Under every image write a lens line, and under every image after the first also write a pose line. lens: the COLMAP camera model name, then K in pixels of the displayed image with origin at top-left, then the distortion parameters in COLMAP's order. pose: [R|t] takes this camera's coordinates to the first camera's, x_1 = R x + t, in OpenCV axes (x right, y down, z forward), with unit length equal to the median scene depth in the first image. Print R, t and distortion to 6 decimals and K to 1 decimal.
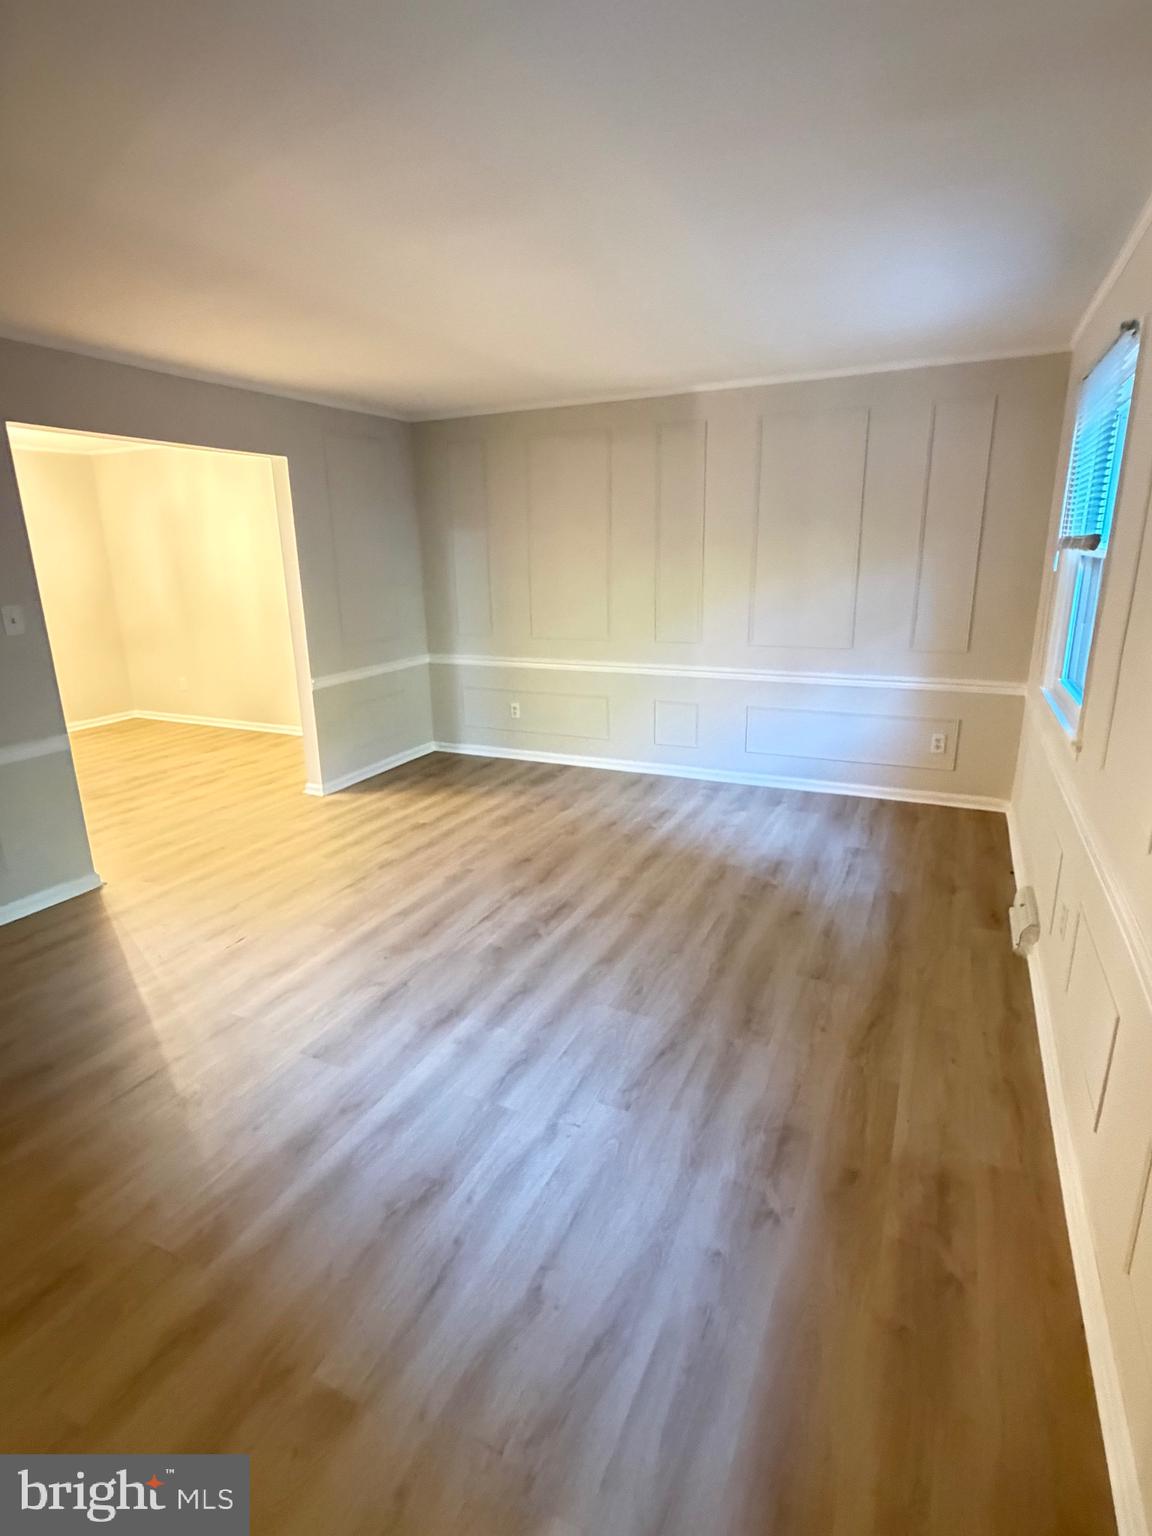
lens RADIAL K [[781.2, 0, 576.0], [0, 781.2, 768.0], [0, 0, 1]] dist [-0.002216, -0.000268]
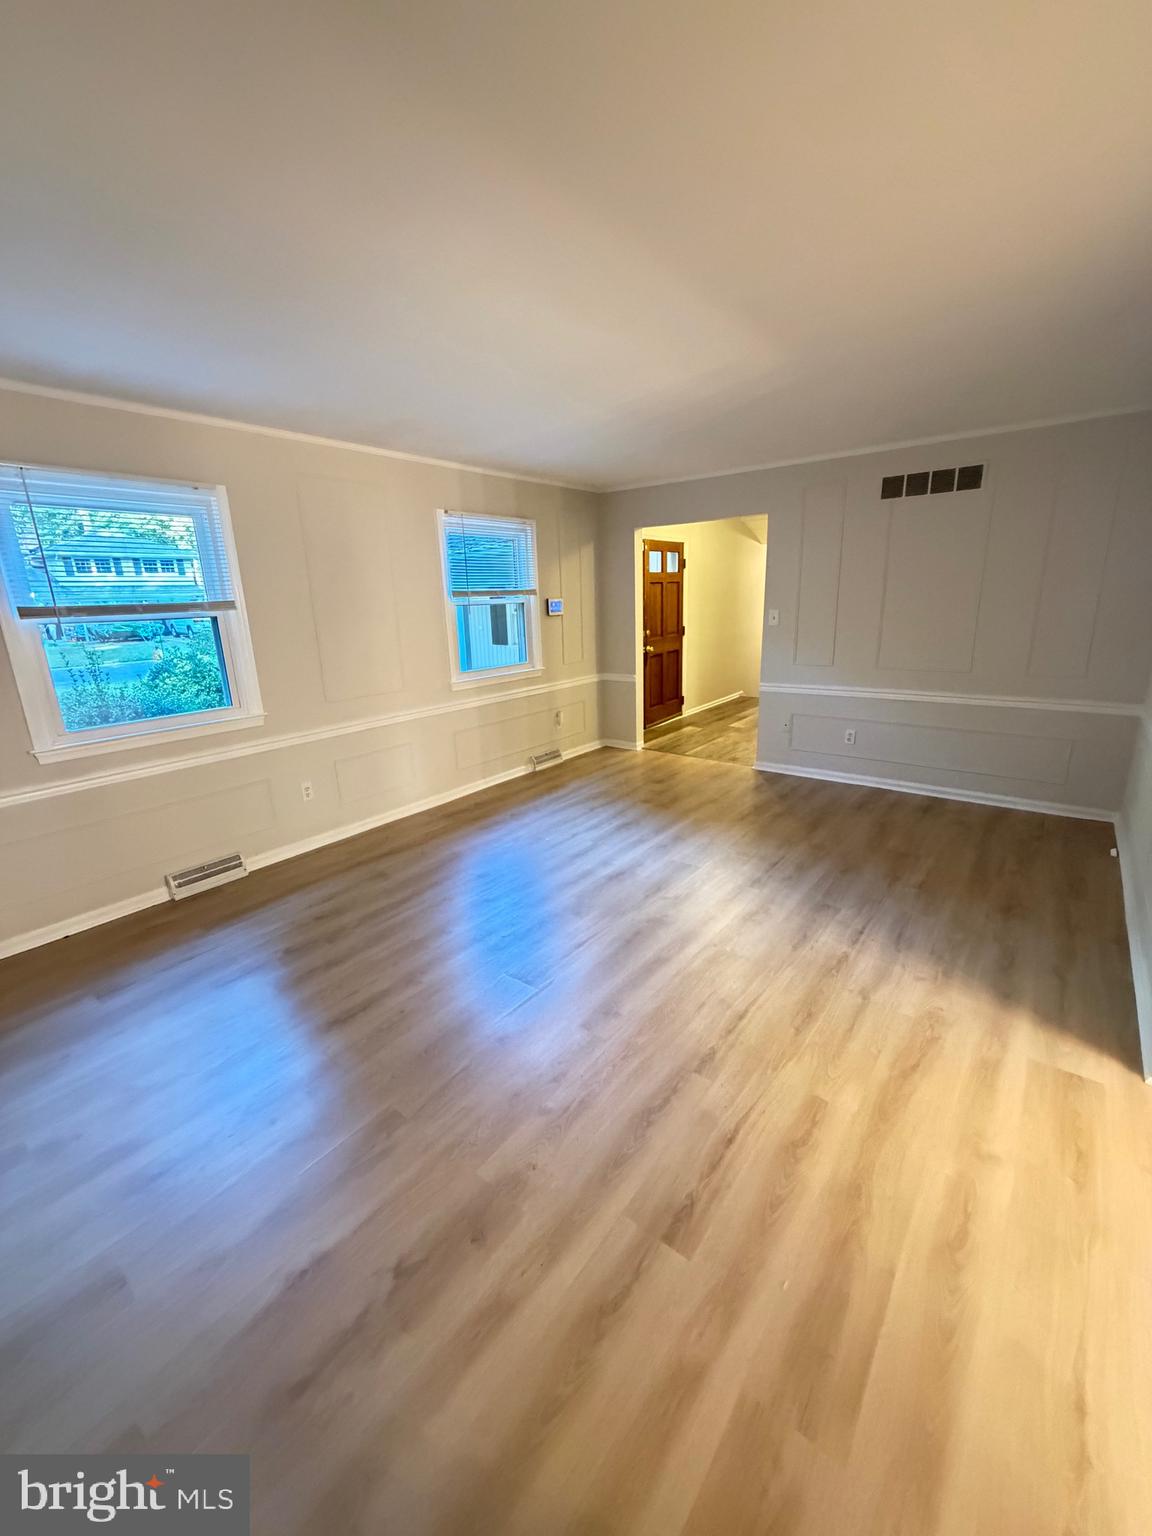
lens RADIAL K [[609.7, 0, 576.0], [0, 609.7, 768.0], [0, 0, 1]] dist [-0.000915, 0.000174]
pose [[-0.973401, -0.011088, 0.228840, -0.332867], [0.110917, 0.851167, 0.513043, -0.481466], [-0.200469, 0.524779, -0.827296, 1.757531]]
